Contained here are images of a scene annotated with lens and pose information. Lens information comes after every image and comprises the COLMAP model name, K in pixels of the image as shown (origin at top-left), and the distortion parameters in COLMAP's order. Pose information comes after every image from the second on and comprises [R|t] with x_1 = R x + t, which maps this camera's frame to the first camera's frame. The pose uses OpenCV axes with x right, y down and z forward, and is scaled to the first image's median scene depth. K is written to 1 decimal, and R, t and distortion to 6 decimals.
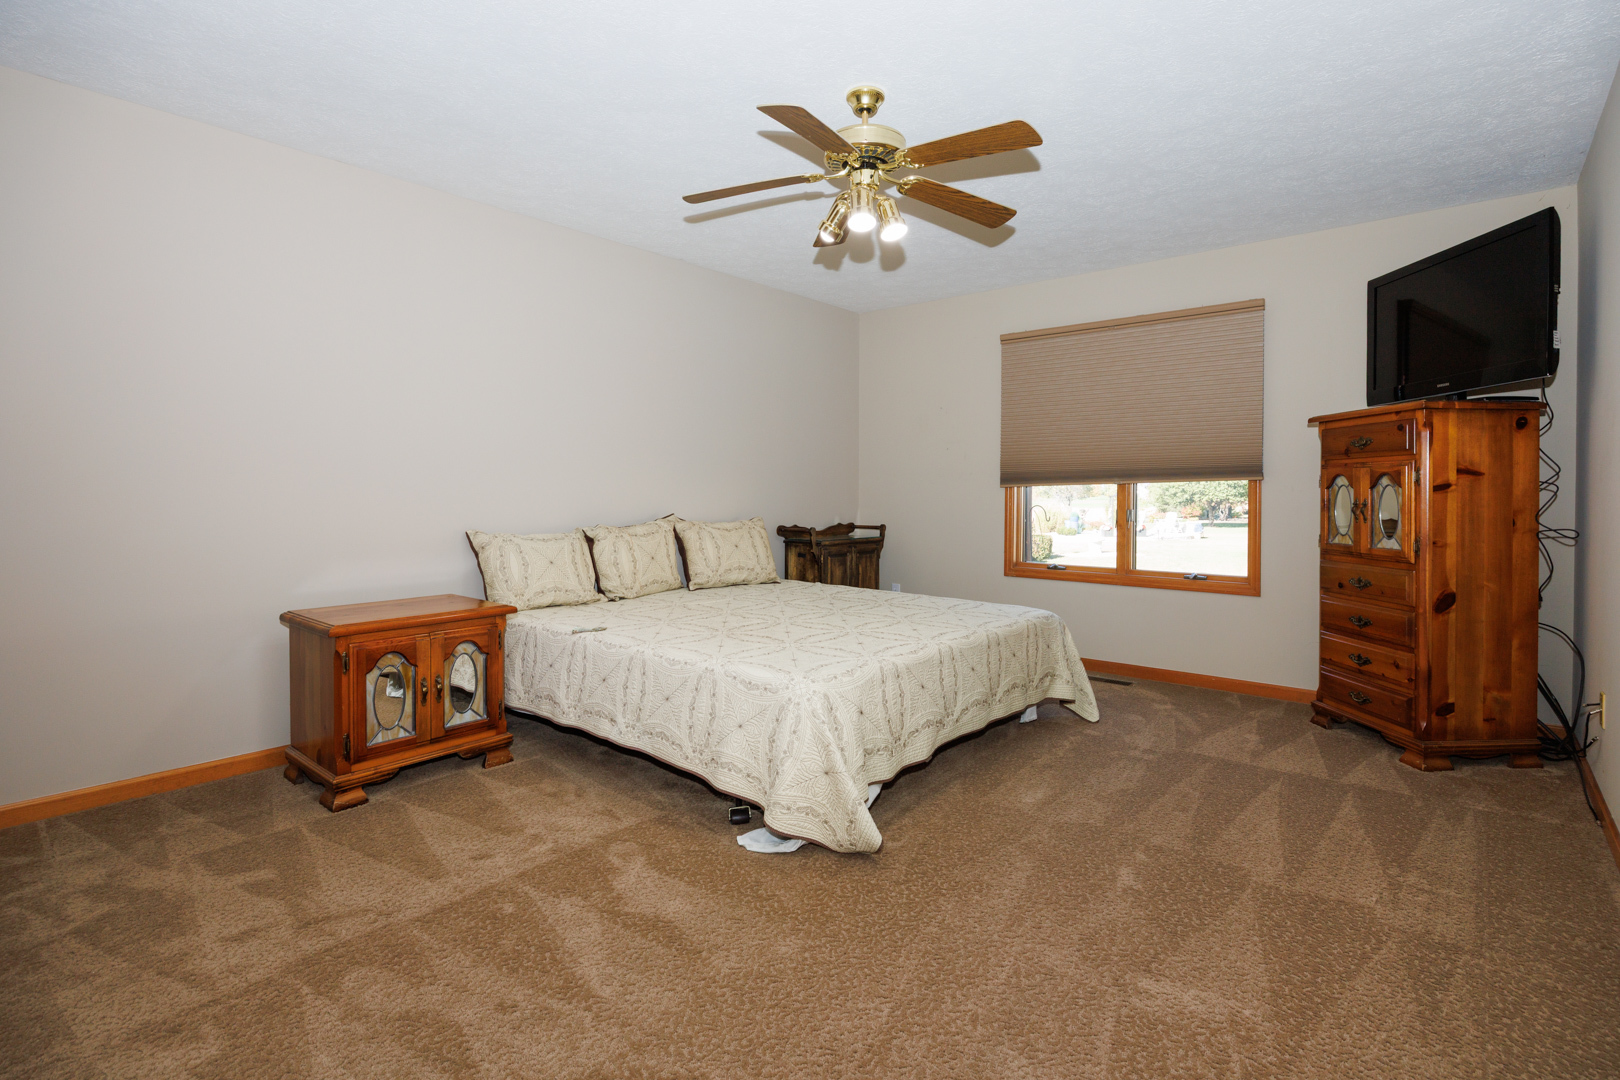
lens RADIAL K [[768.4, 0, 821.5], [0, 768.4, 506.8], [0, 0, 1]] dist [-0.018222, 0.000227]
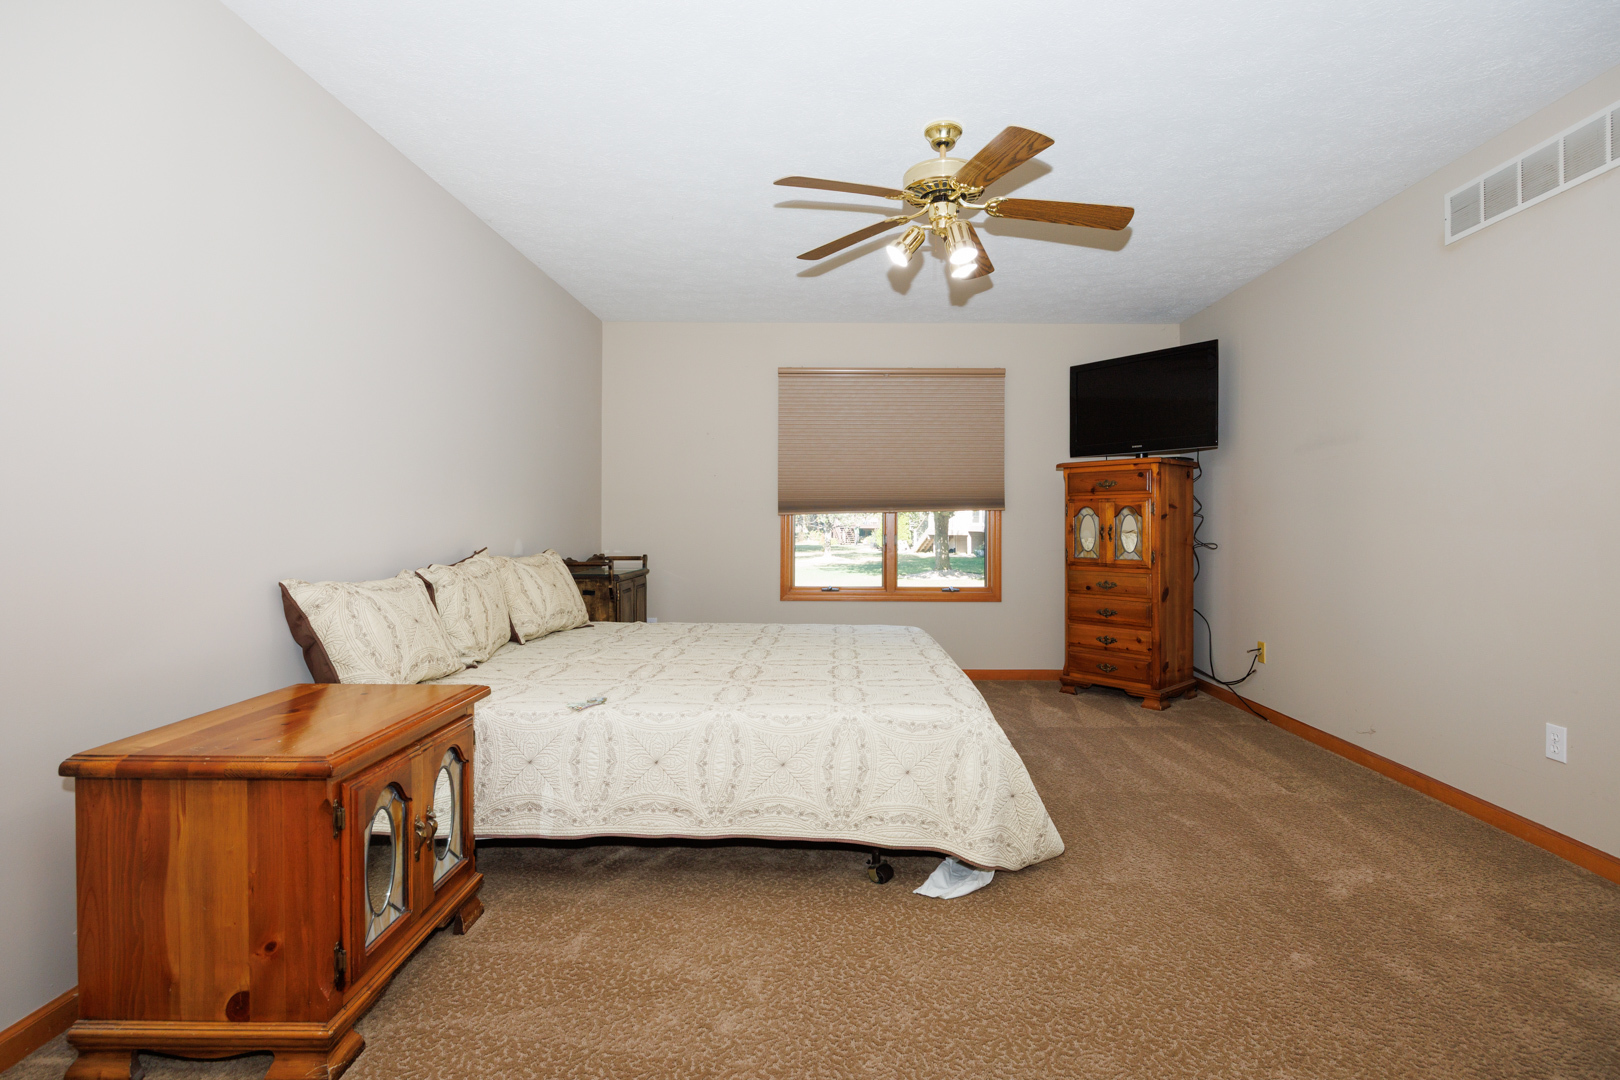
lens RADIAL K [[761.8, 0, 813.9], [0, 761.8, 530.3], [0, 0, 1]] dist [-0.017868, -0.000414]
pose [[0.765566, -0.008556, 0.643301, -0.591618], [0.012279, 0.999924, -0.001314, -0.004529], [-0.643240, 0.008905, 0.765613, 0.279613]]
